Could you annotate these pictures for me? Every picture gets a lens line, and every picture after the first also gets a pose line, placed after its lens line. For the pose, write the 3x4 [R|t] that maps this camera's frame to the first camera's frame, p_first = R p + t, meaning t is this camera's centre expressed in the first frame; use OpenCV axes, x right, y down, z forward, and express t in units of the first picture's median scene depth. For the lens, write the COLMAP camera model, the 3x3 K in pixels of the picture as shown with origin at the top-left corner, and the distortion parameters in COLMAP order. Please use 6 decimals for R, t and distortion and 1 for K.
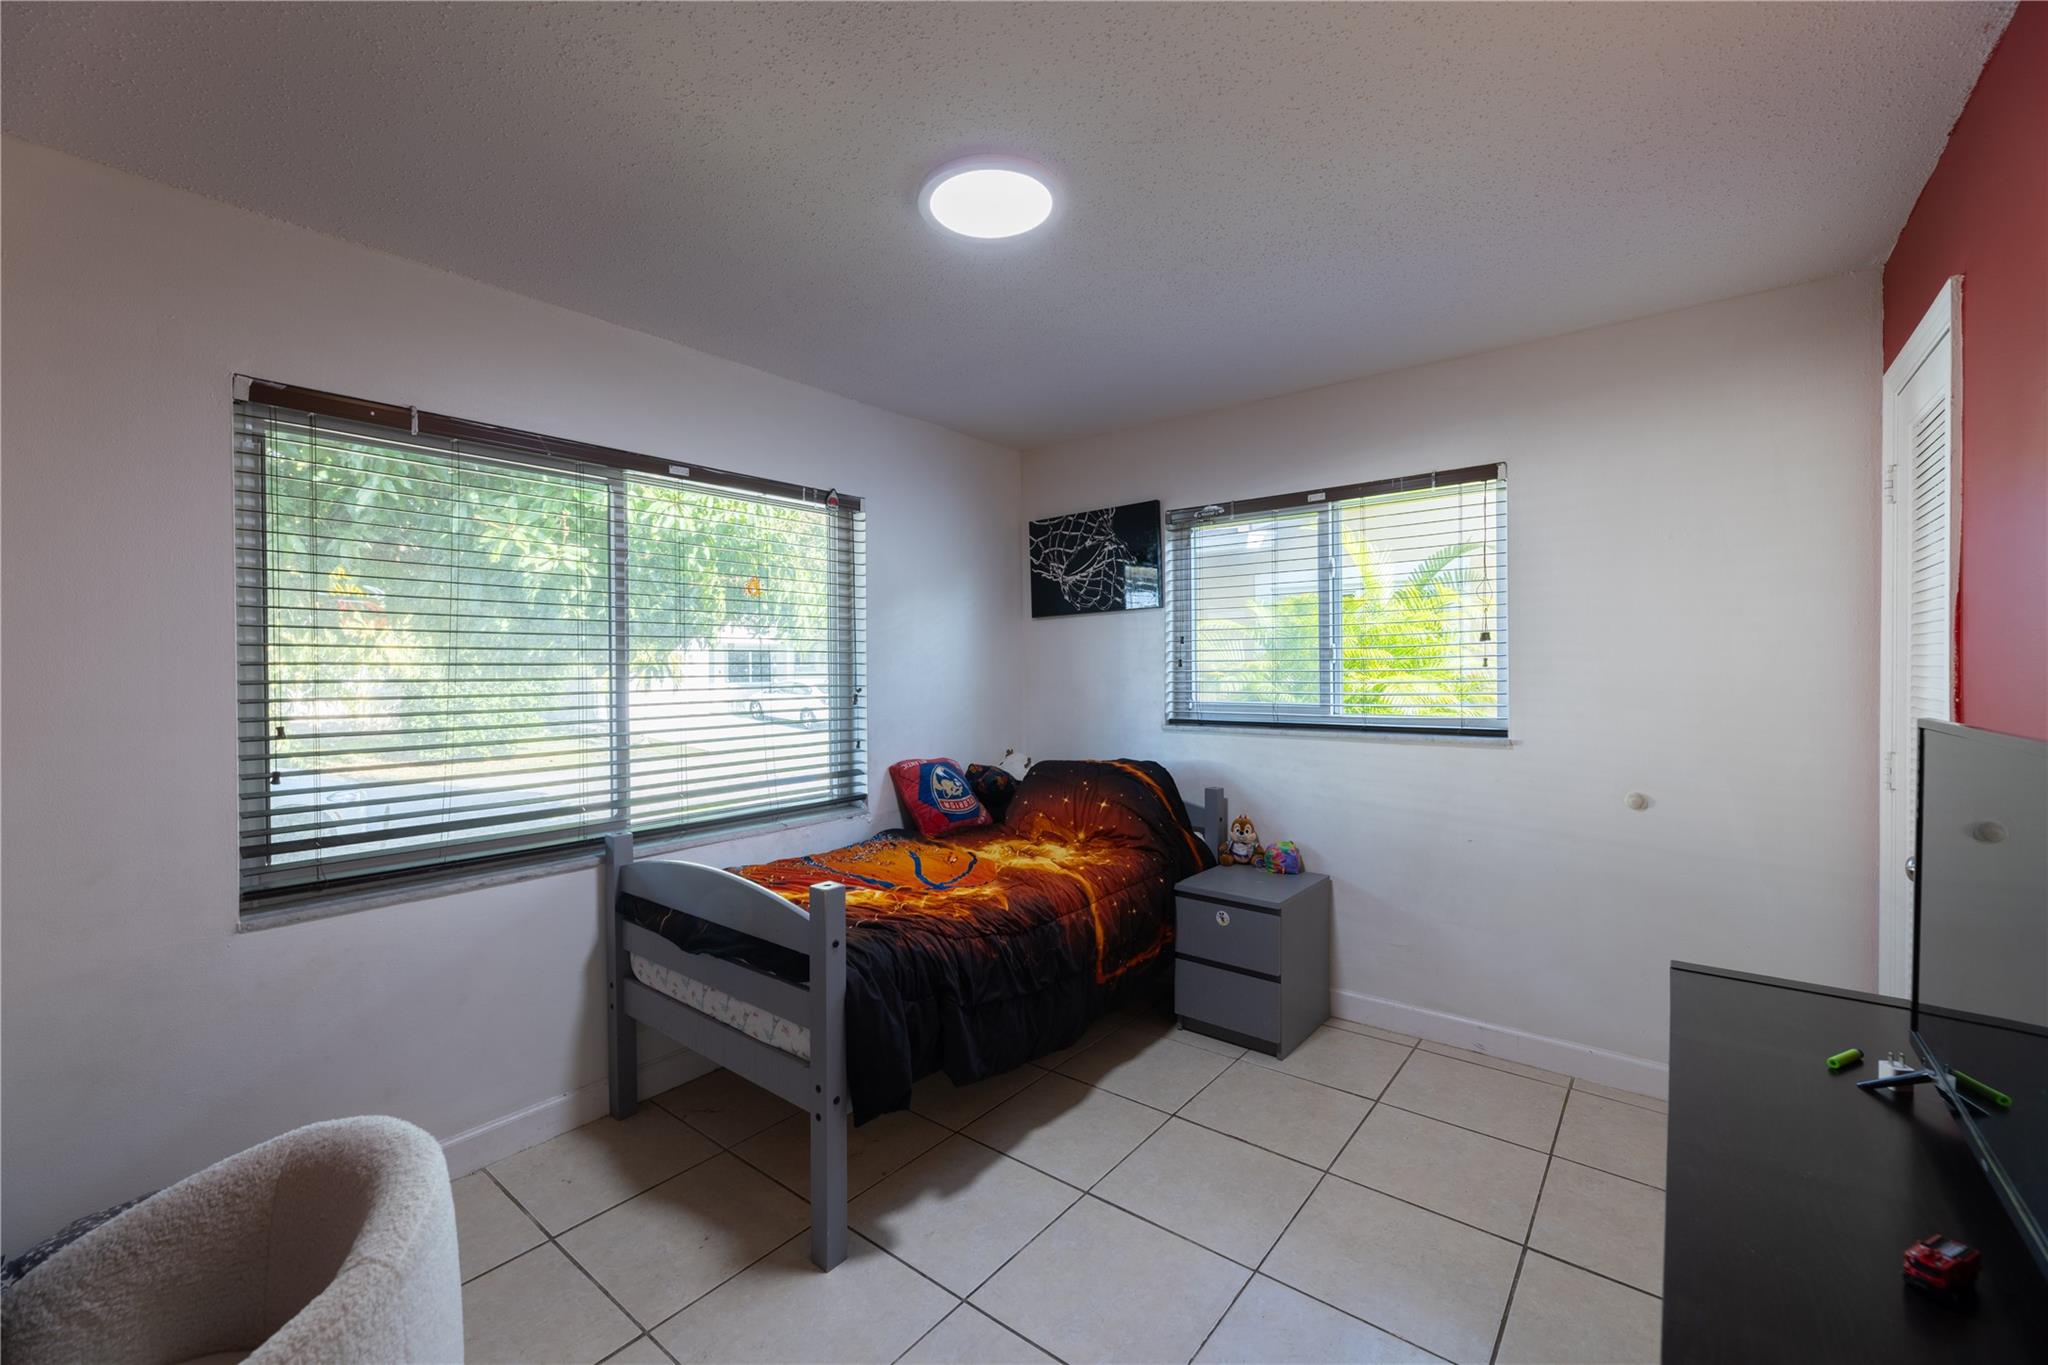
lens RADIAL K [[828.4, 0, 1044.6], [0, 828.4, 677.9], [0, 0, 1]] dist [-0.000483, 0.000054]
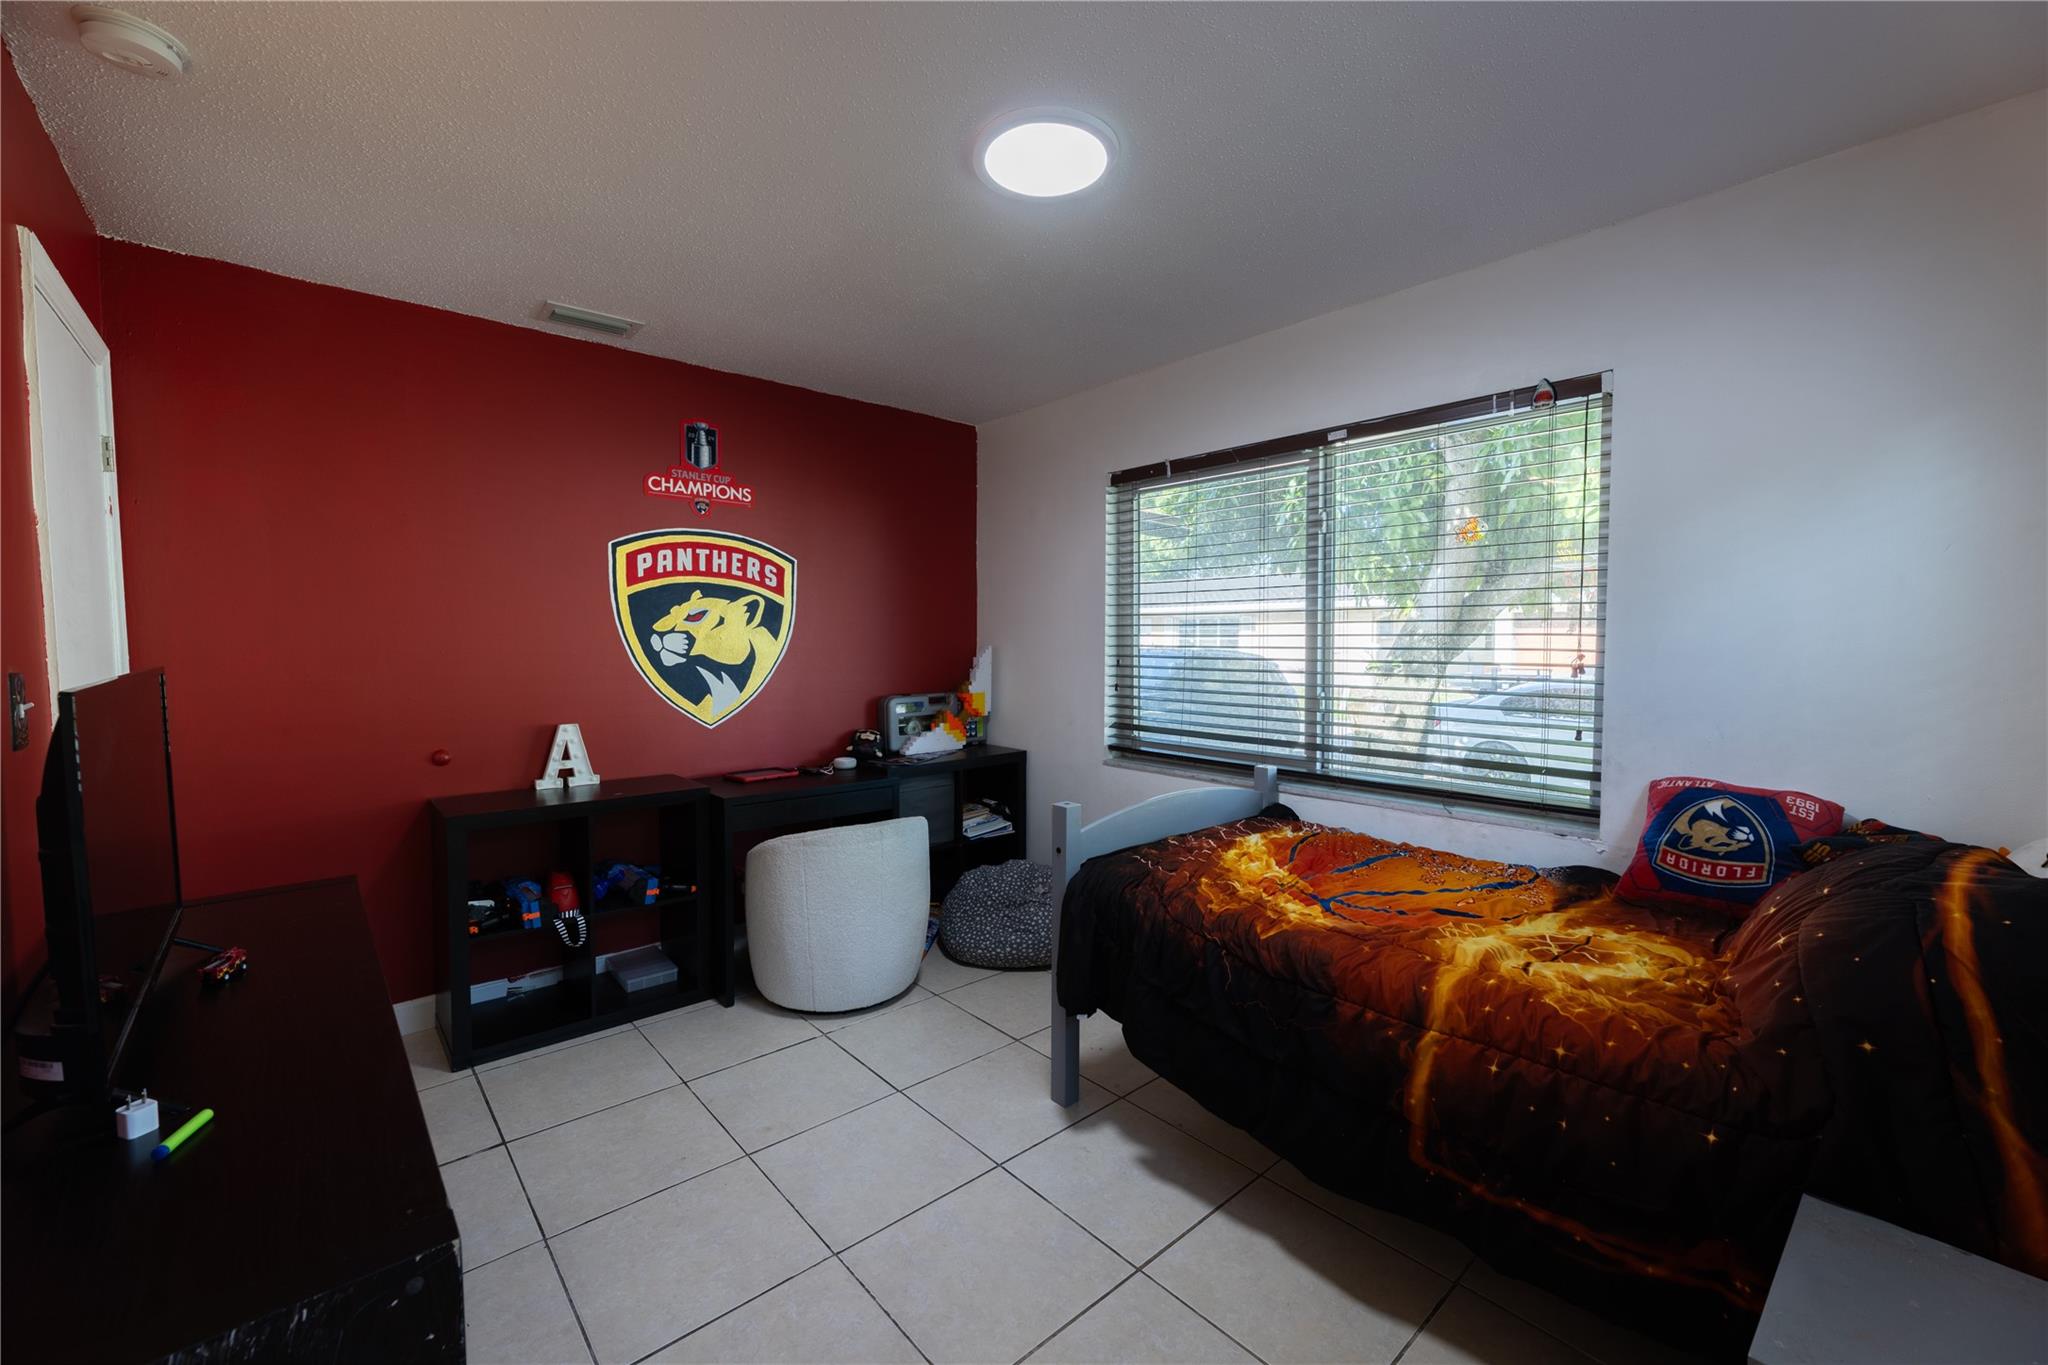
lens RADIAL K [[828.4, 0, 1044.6], [0, 828.4, 677.9], [0, 0, 1]] dist [-0.000483, 0.000054]
pose [[-0.170914, 0.061141, -0.983387, 0.743871], [-0.003573, 0.998028, 0.062672, -0.011926], [0.985279, 0.014225, -0.170359, 0.929467]]
